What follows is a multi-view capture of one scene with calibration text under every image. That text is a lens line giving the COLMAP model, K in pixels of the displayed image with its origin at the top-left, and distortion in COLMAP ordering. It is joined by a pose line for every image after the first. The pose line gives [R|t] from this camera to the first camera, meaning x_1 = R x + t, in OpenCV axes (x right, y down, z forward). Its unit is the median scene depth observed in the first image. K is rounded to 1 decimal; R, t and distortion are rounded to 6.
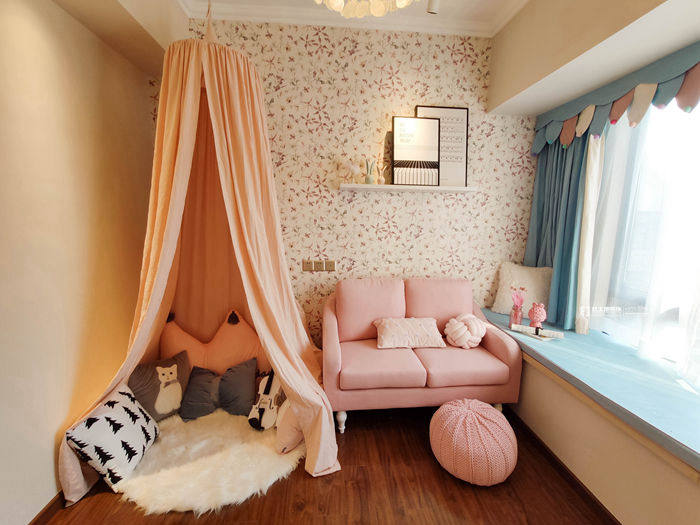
lens RADIAL K [[305.2, 0, 350.0], [0, 305.2, 262.5], [0, 0, 1]] dist [-0.005236, 0.000438]
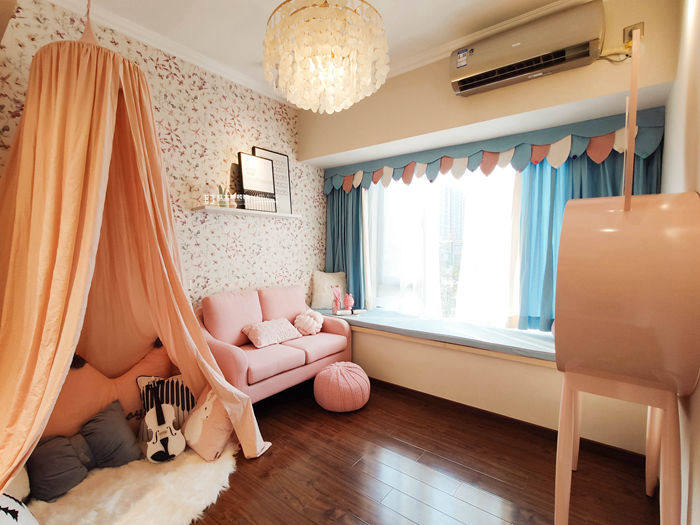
lens RADIAL K [[307.4, 0, 350.1], [0, 307.4, 264.2], [0, 0, 1]] dist [-0.029888, 0.012845]
pose [[0.703285, -0.057644, 0.708567, -0.413557], [0.112642, 0.993152, -0.031006, 0.034106], [-0.701927, 0.101620, 0.704962, -0.083298]]
